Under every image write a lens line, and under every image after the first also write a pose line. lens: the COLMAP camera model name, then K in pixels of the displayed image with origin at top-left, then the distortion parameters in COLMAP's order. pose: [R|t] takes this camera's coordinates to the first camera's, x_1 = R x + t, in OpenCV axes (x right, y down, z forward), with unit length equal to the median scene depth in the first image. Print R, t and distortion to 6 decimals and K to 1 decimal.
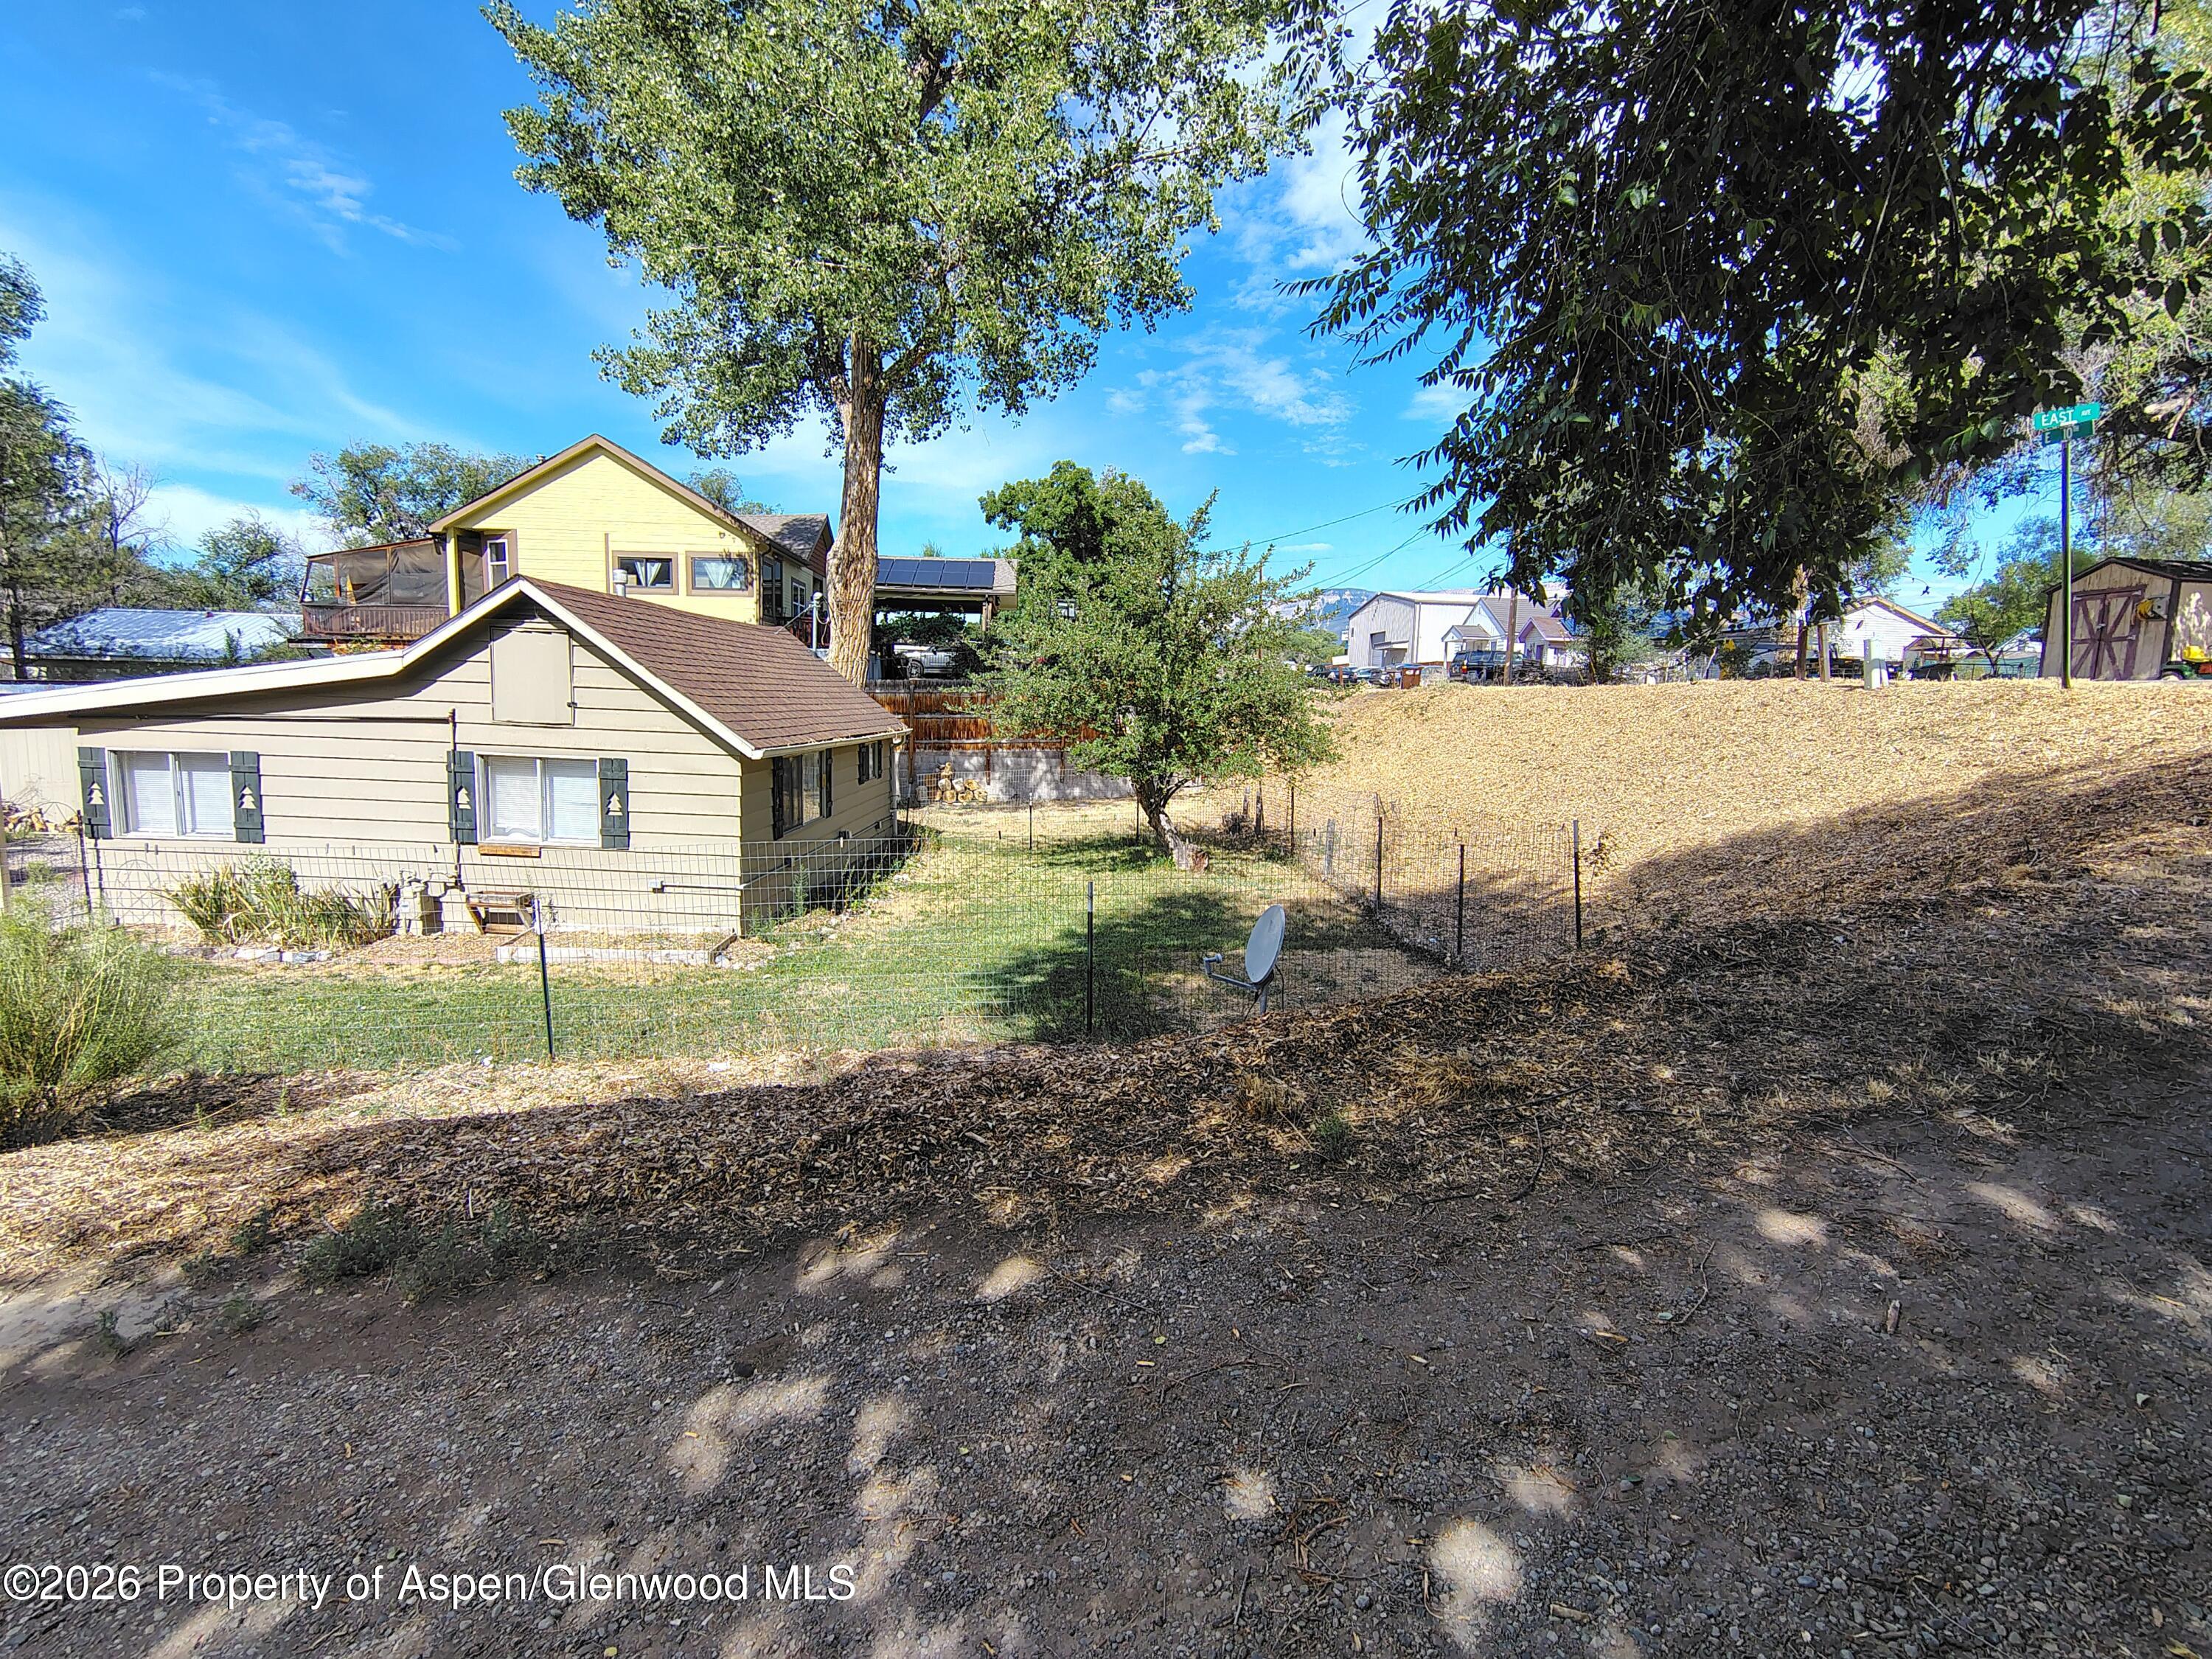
lens RADIAL K [[1042.2, 0, 1104.4], [0, 1042.2, 827.4], [0, 0, 1]] dist [-0.008628, 0.003620]
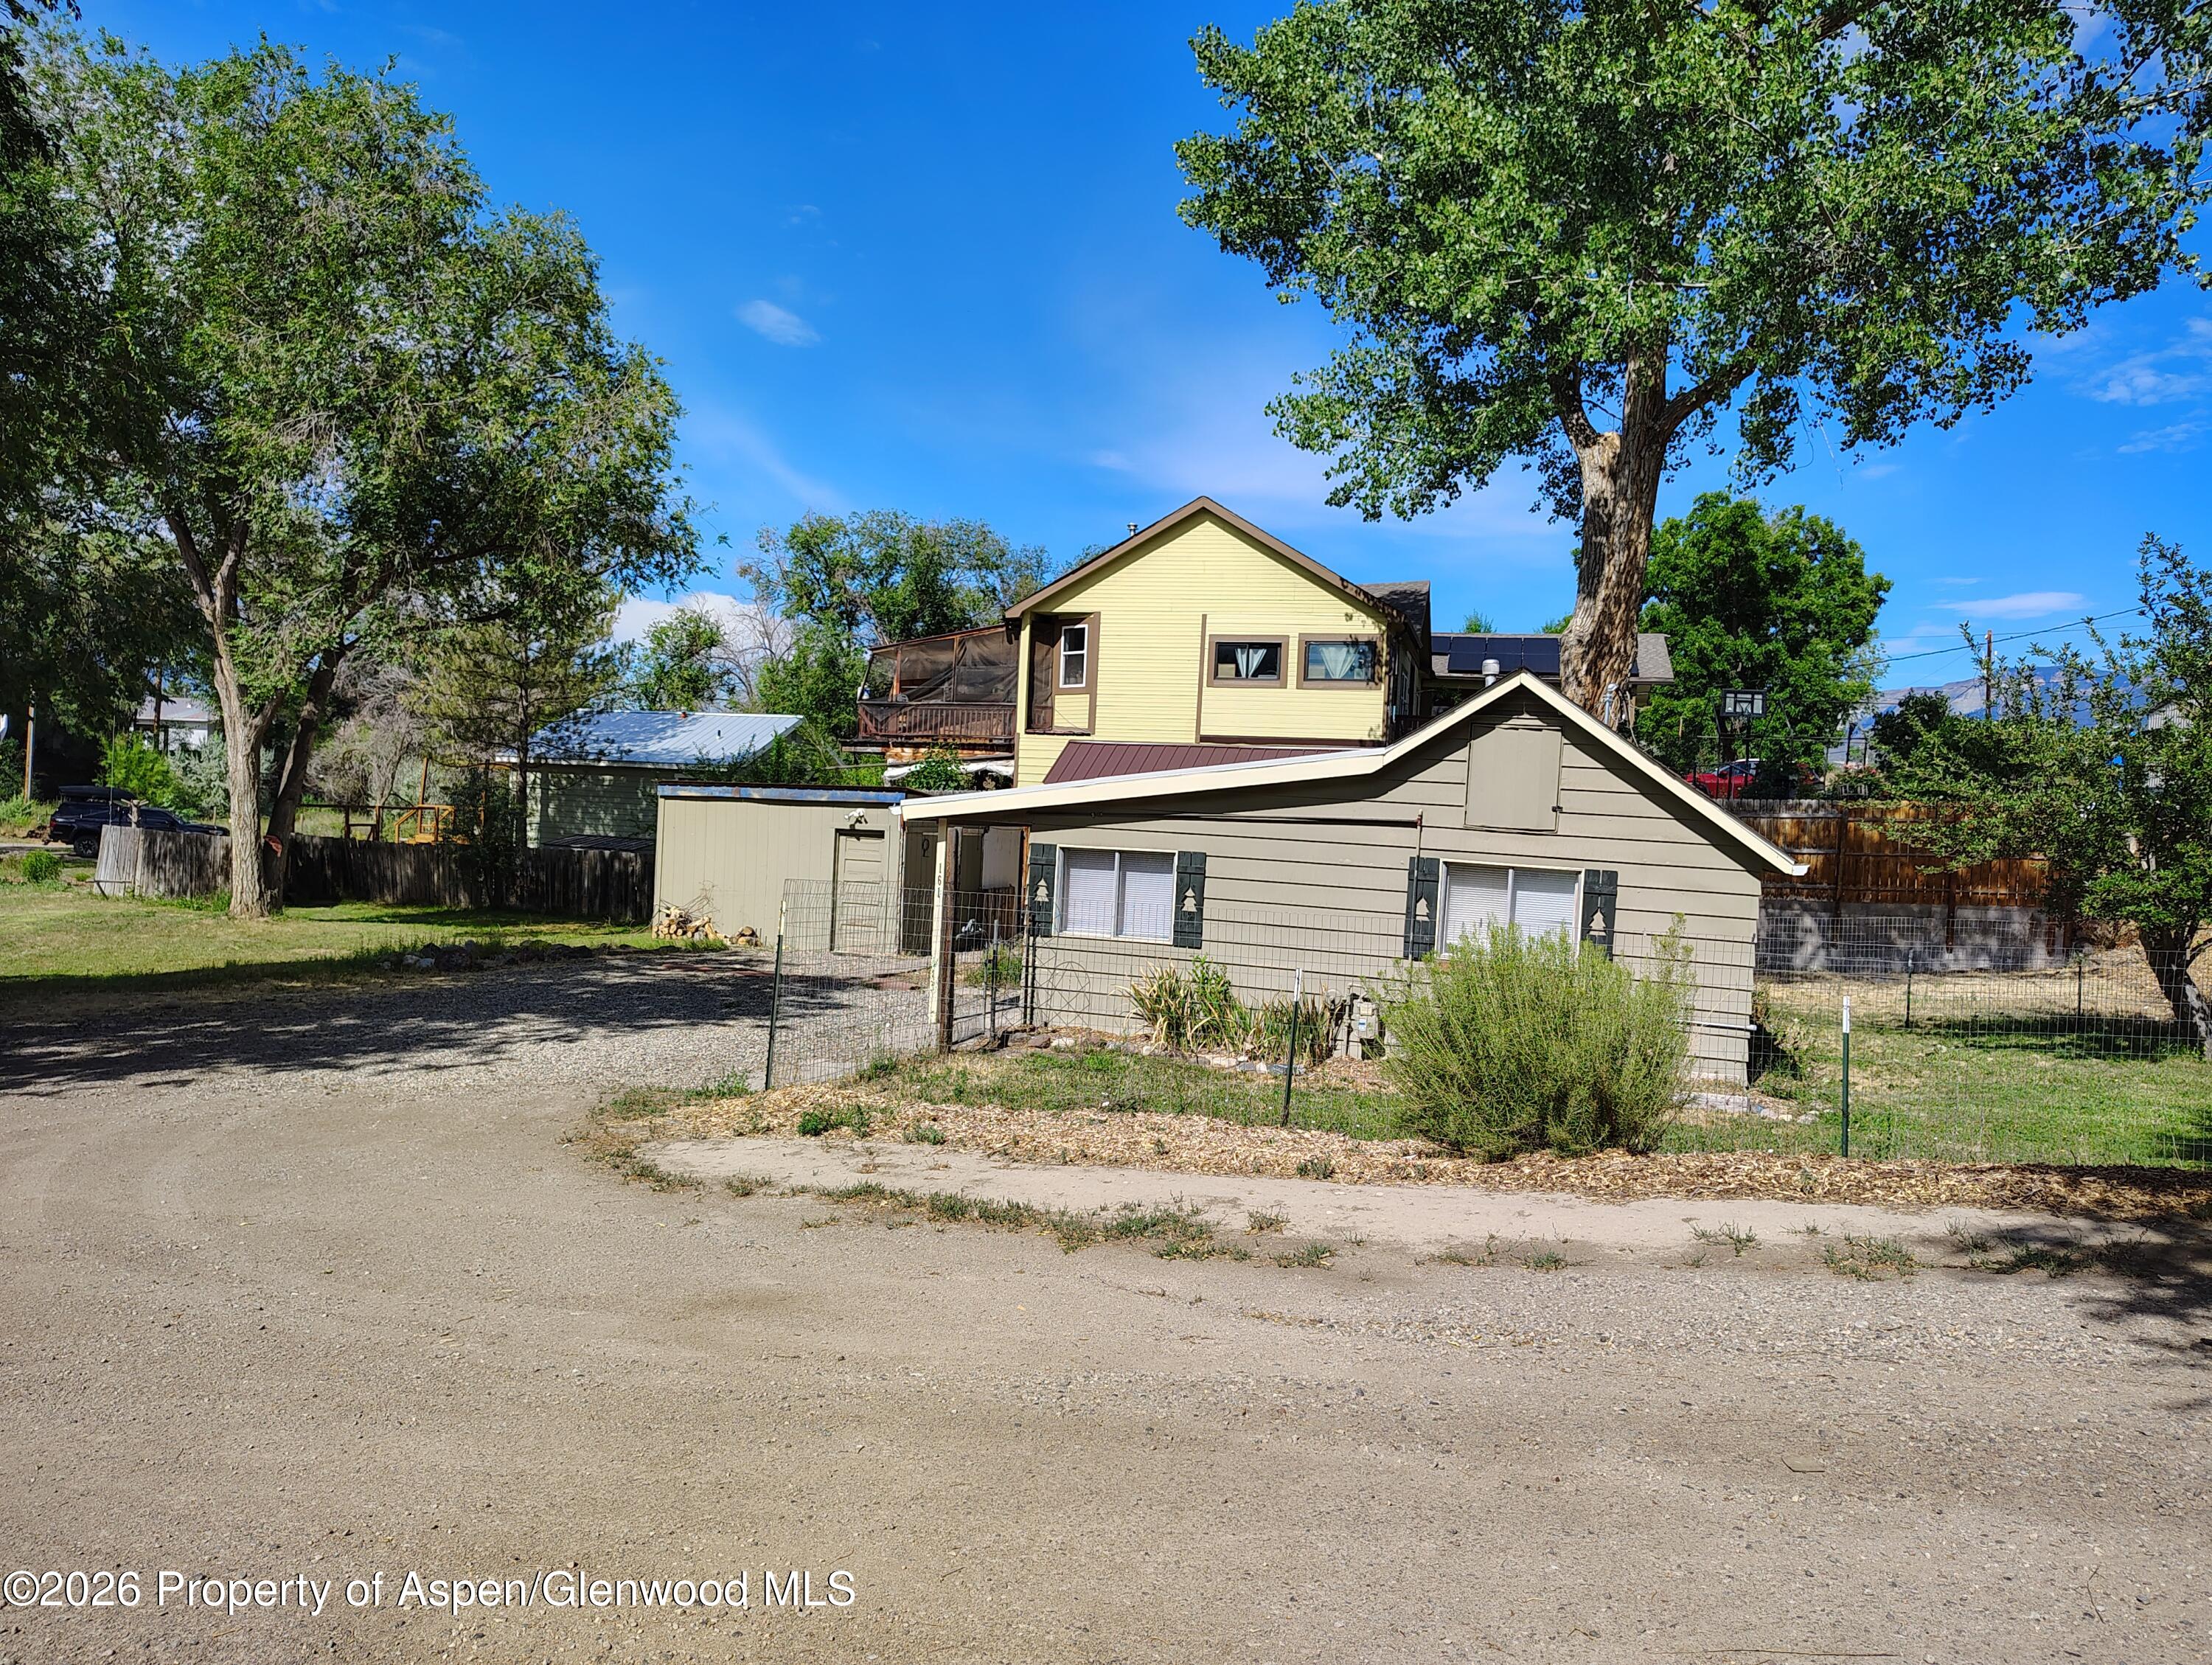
lens RADIAL K [[1539.4, 0, 1089.3], [0, 1539.4, 840.5], [0, 0, 1]] dist [0.036808, -0.033173]
pose [[0.946740, 0.021326, -0.321291, -0.300943], [-0.059430, 0.992235, -0.109260, 0.050180], [0.316466, 0.122535, 0.940656, -0.239503]]
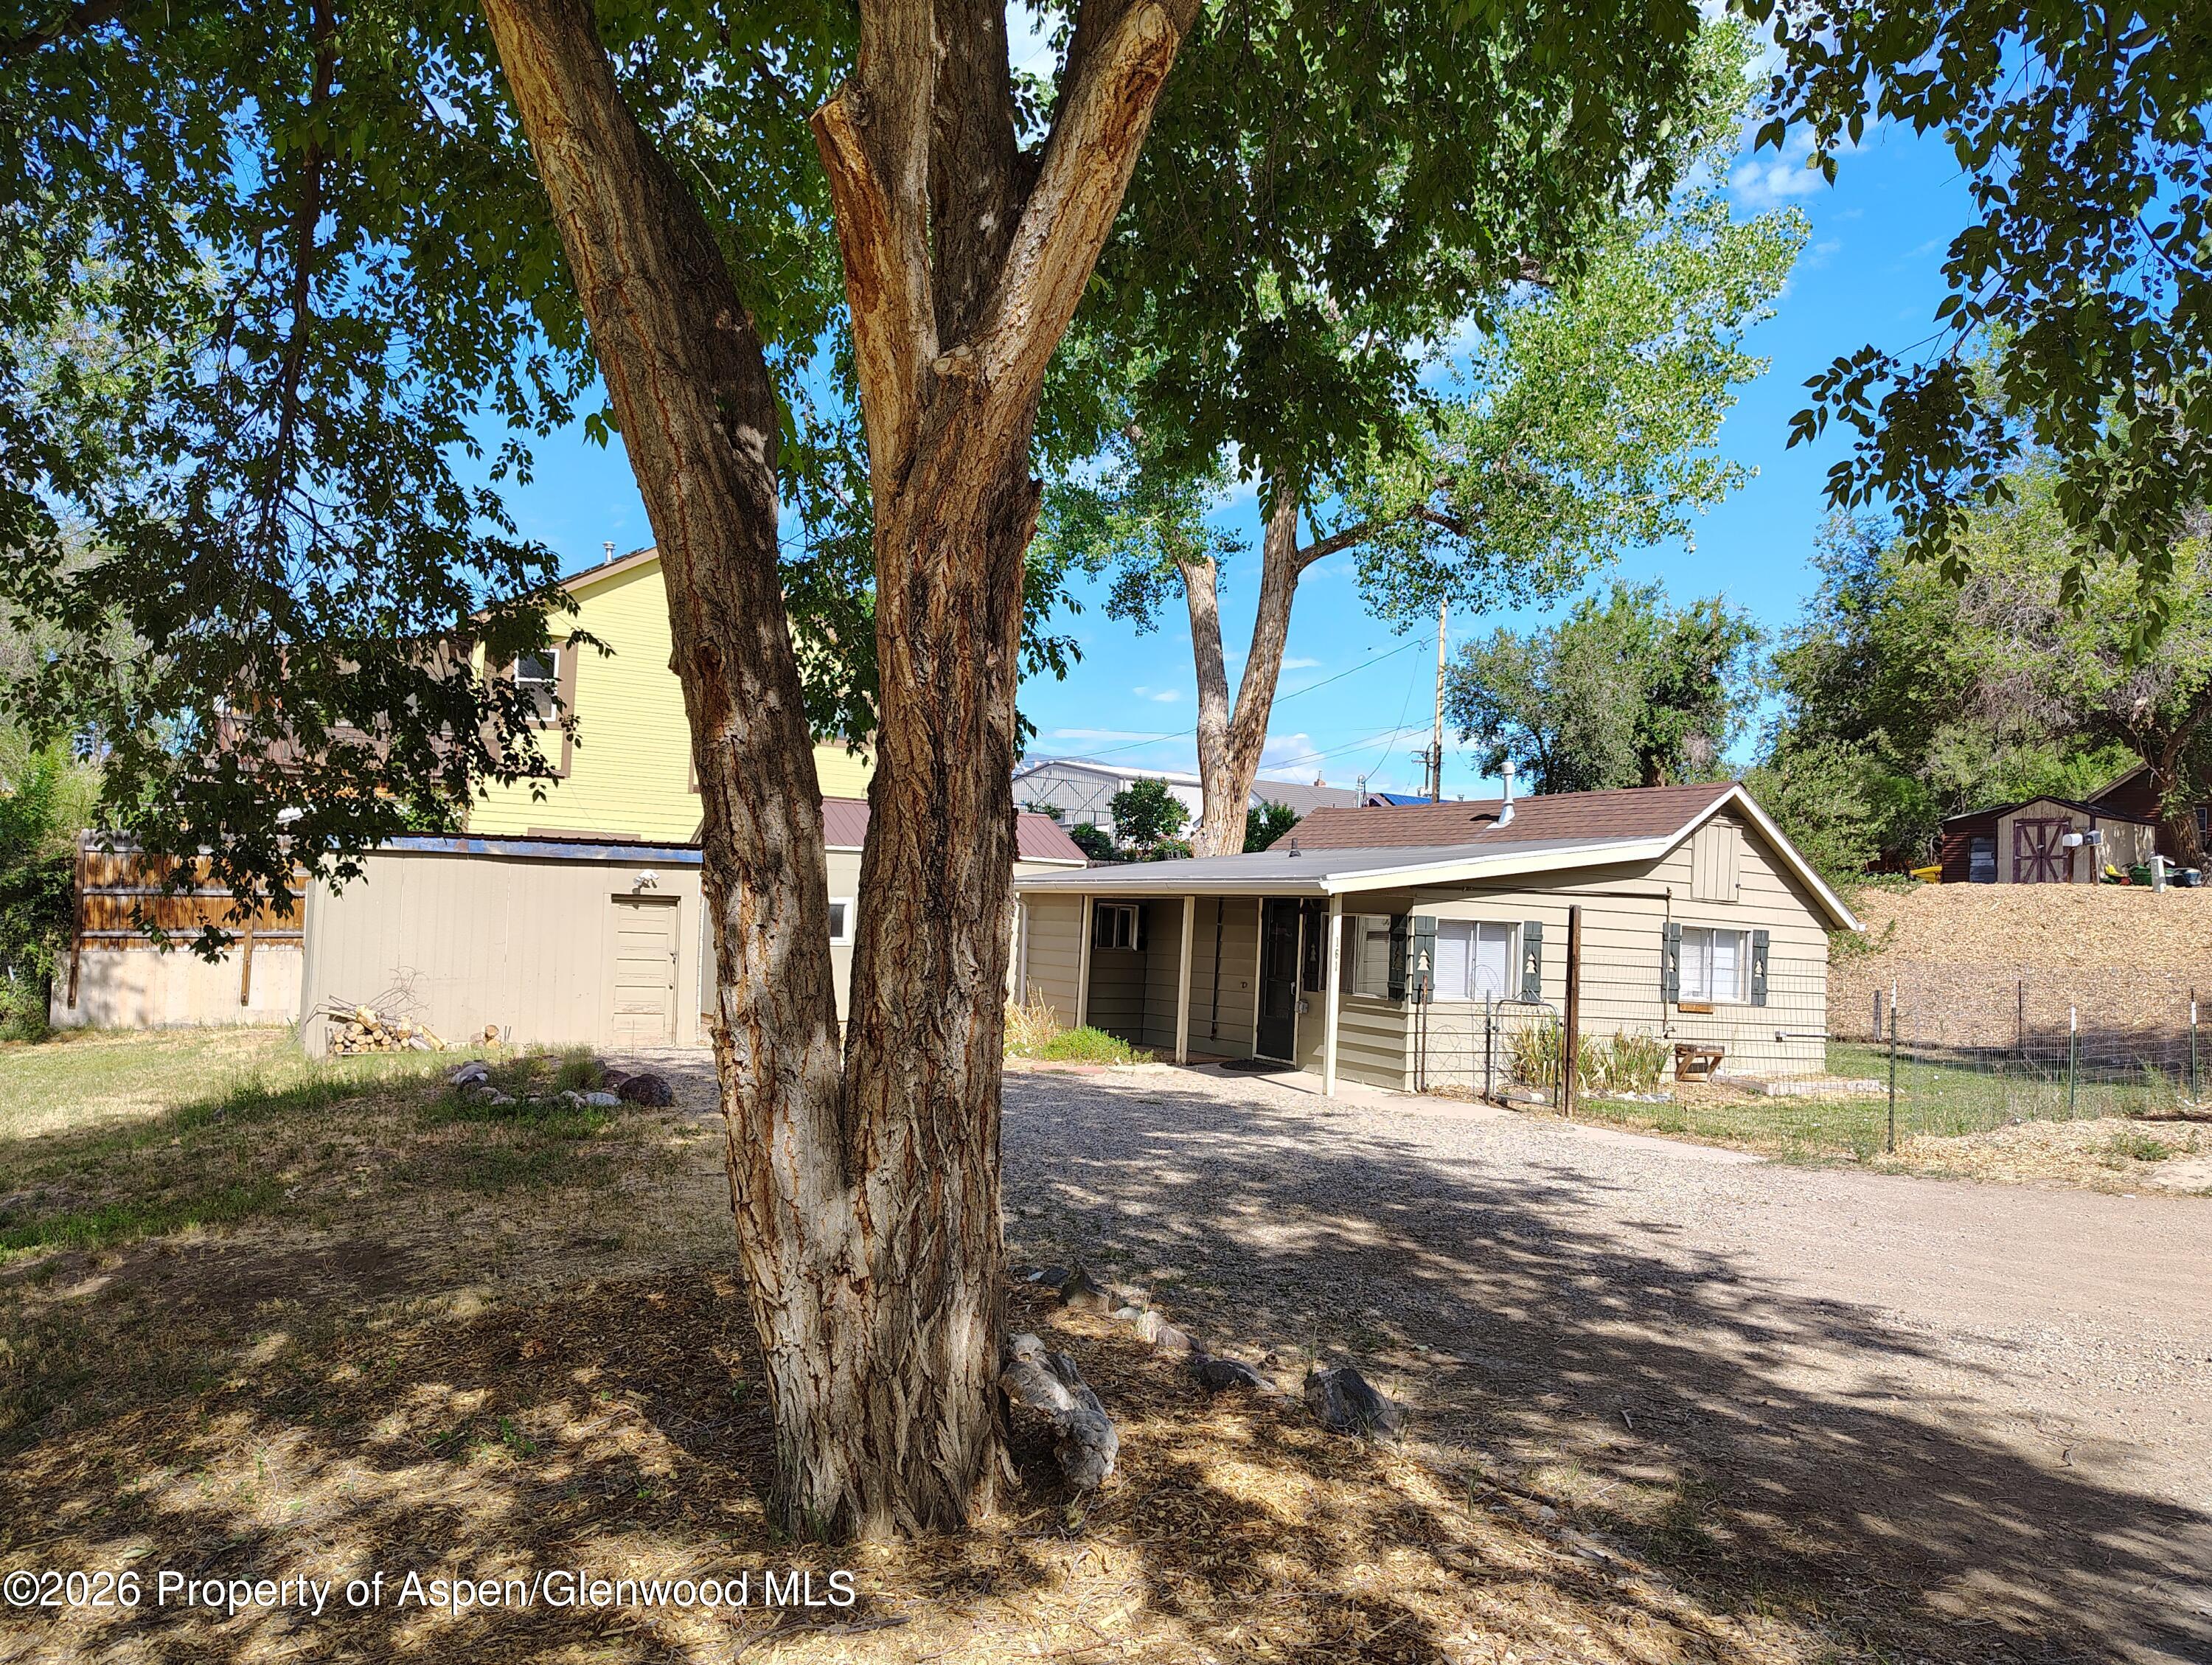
lens RADIAL K [[1539.4, 0, 1095.9], [0, 1539.4, 848.6], [0, 0, 1]] dist [0.036808, -0.033173]
pose [[0.873863, 0.031042, 0.485180, -1.324483], [0.042982, 0.989119, -0.140701, 0.039845], [-0.484268, 0.143808, 0.863020, -0.133441]]
